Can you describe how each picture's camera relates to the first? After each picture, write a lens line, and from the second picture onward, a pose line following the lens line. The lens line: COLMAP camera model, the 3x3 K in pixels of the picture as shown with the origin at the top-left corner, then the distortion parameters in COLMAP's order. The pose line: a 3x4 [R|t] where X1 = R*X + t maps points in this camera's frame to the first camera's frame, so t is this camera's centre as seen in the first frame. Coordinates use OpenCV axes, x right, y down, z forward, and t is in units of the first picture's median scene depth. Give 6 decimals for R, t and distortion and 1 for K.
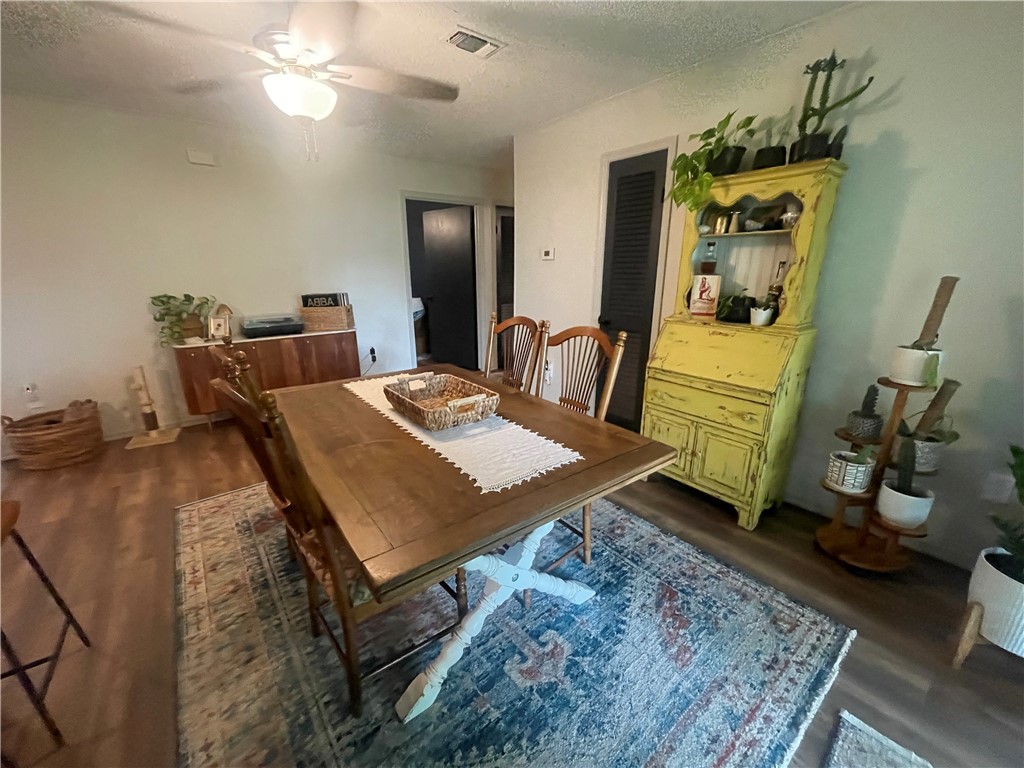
lens RADIAL K [[416.0, 0, 504.9], [0, 416.0, 386.8], [0, 0, 1]] dist [-0.001163, 0.001181]
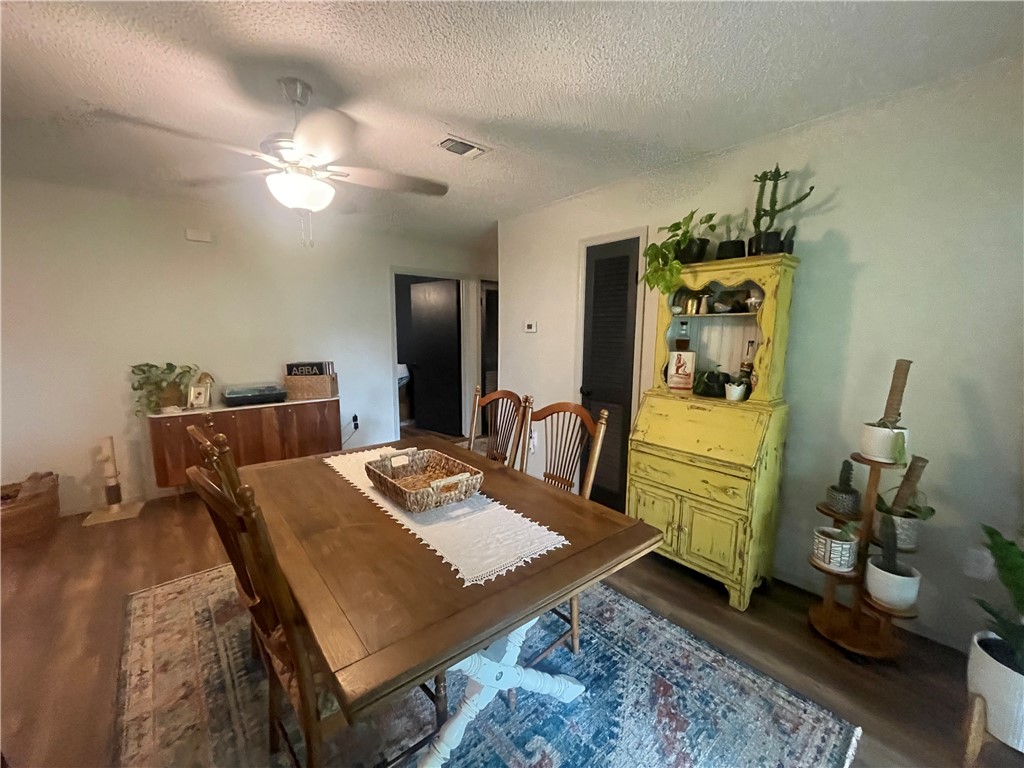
lens RADIAL K [[416.4, 0, 505.2], [0, 416.4, 386.2], [0, 0, 1]] dist [-0.000862, 0.000508]
pose [[0.999227, 0.004636, 0.039034, -0.000494], [0.001239, 0.988812, -0.149165, -0.031412], [-0.039288, 0.149098, 0.988042, -0.011076]]
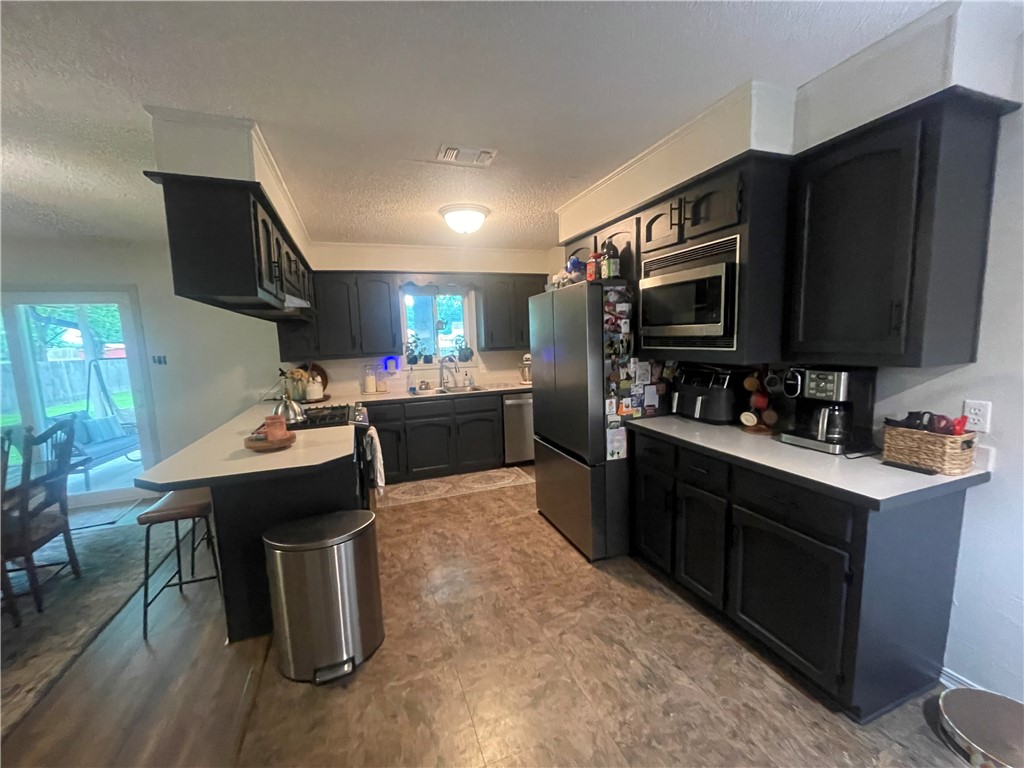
lens RADIAL K [[416.0, 0, 504.9], [0, 416.0, 386.8], [0, 0, 1]] dist [-0.001163, 0.001181]
pose [[-0.948386, 0.003037, 0.317105, -2.046917], [0.129915, 0.915911, 0.379775, -0.409156], [-0.289287, 0.401370, -0.869031, 1.212672]]
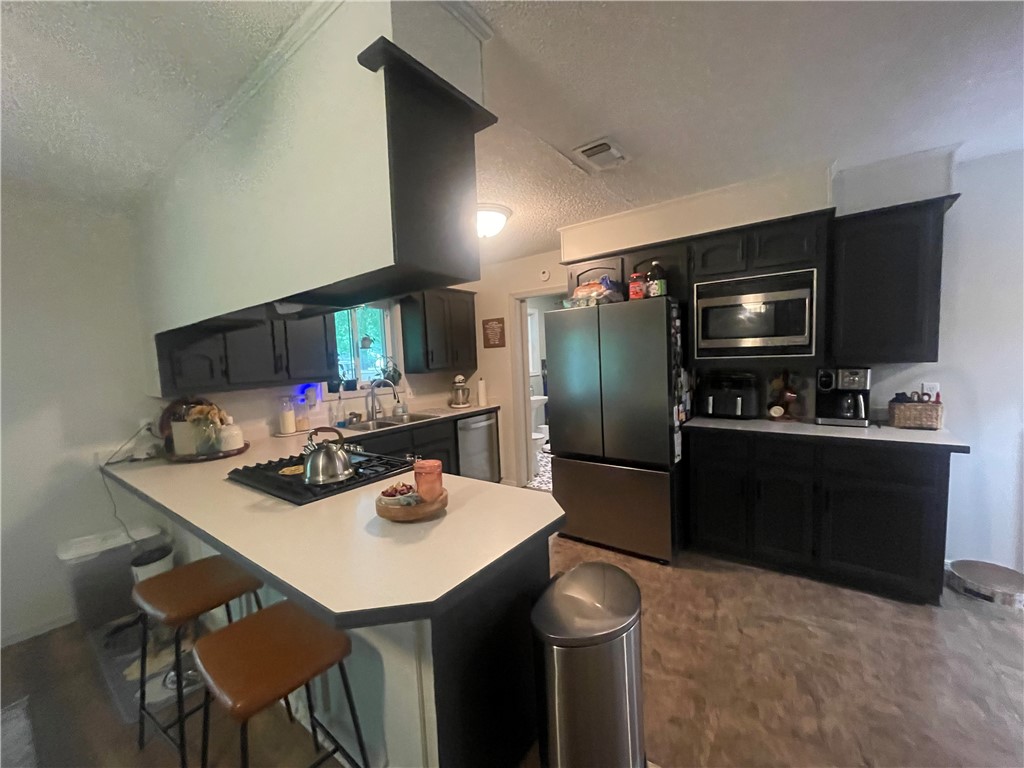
lens RADIAL K [[416.0, 0, 504.9], [0, 416.0, 386.8], [0, 0, 1]] dist [-0.001163, 0.001181]
pose [[-0.965514, 0.070349, -0.250665, -1.018481], [-0.022344, 0.936858, 0.348997, -0.379278], [0.259389, 0.342562, -0.902978, 1.106376]]
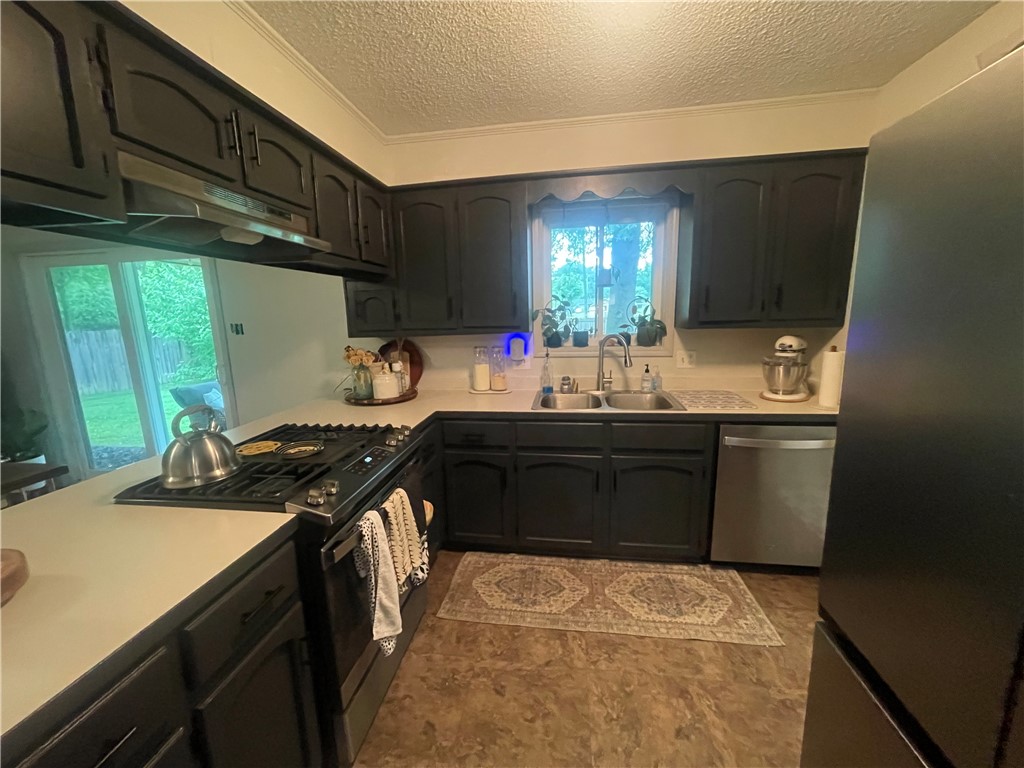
lens RADIAL K [[412.9, 0, 505.9], [0, 412.9, 388.5], [0, 0, 1]] dist [-0.002319, 0.000673]
pose [[-0.691462, -0.106875, 0.714464, -1.675800], [0.236078, 0.901268, 0.363296, -0.096299], [-0.682750, 0.419874, -0.597961, 0.204369]]
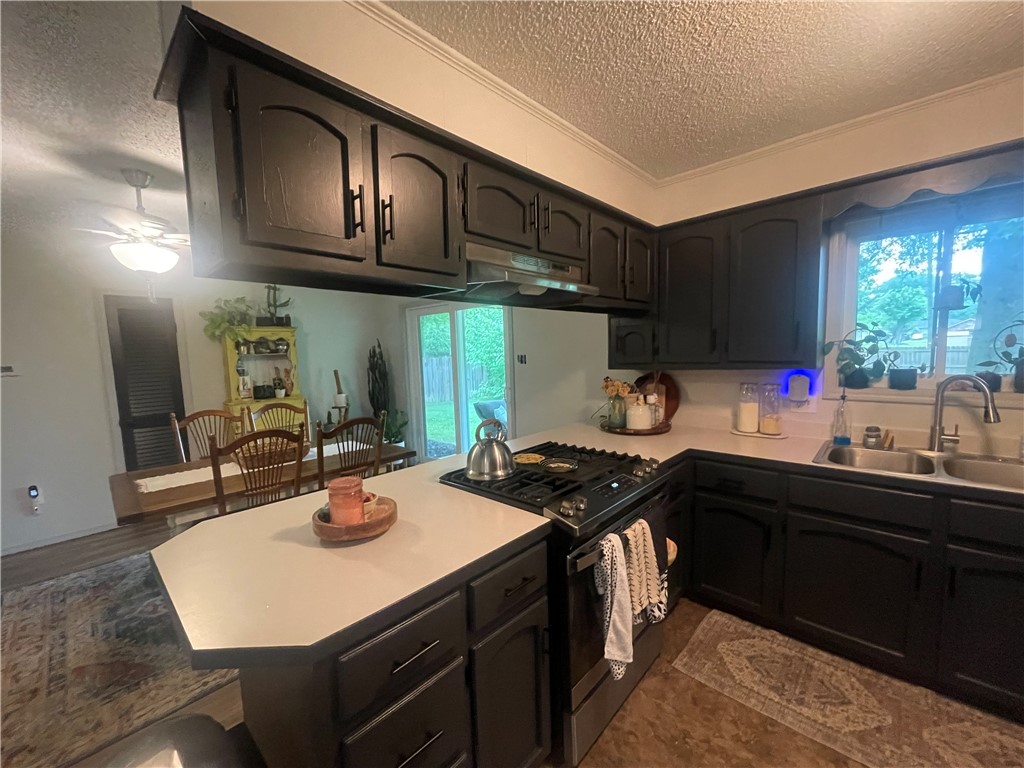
lens RADIAL K [[412.9, 0, 505.9], [0, 412.9, 388.5], [0, 0, 1]] dist [-0.002319, 0.000673]
pose [[-0.153652, -0.082182, 0.984702, -1.724164], [0.313574, 0.940970, 0.127462, -0.112001], [-0.937050, 0.328362, -0.118812, 0.213130]]
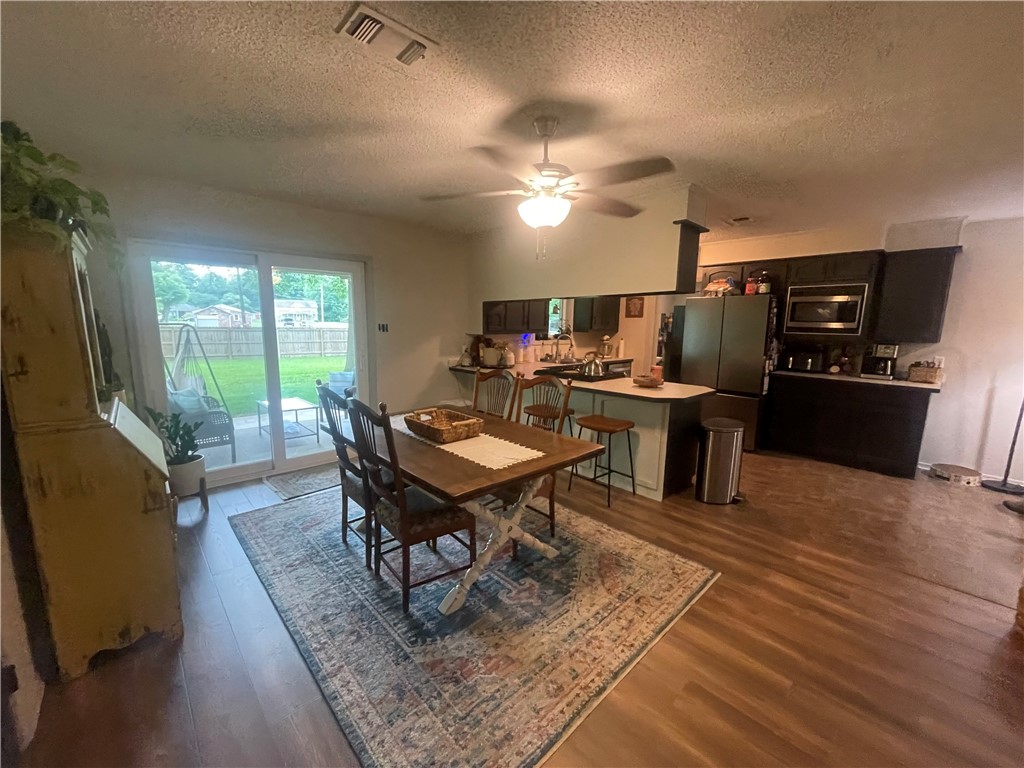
lens RADIAL K [[416.0, 0, 504.9], [0, 416.0, 386.8], [0, 0, 1]] dist [-0.001163, 0.001181]
pose [[-0.996279, 0.005460, -0.086009, -0.226495], [-0.032010, 0.903158, 0.428114, -0.670206], [0.080017, 0.429274, -0.899623, 2.087485]]
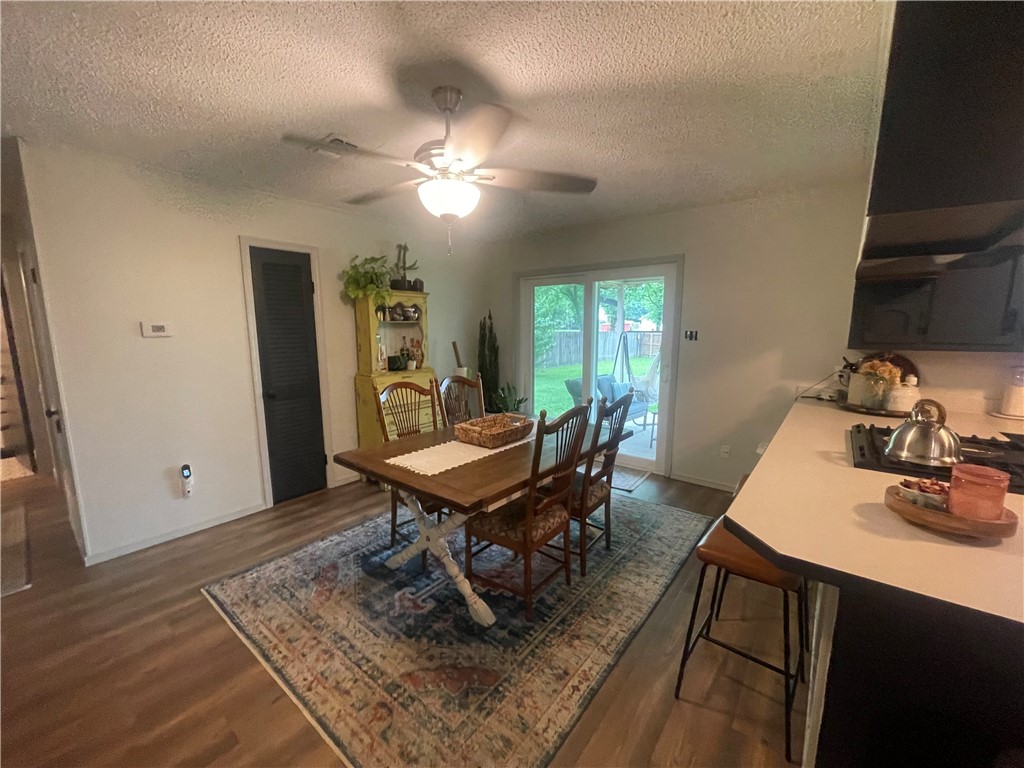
lens RADIAL K [[413.6, 0, 506.3], [0, 413.6, 390.3], [0, 0, 1]] dist [-0.003454, 0.000145]
pose [[-0.231345, -0.141684, 0.962499, -1.434493], [0.278572, 0.938266, 0.205073, -0.359734], [-0.932136, 0.315568, -0.177594, 1.071188]]
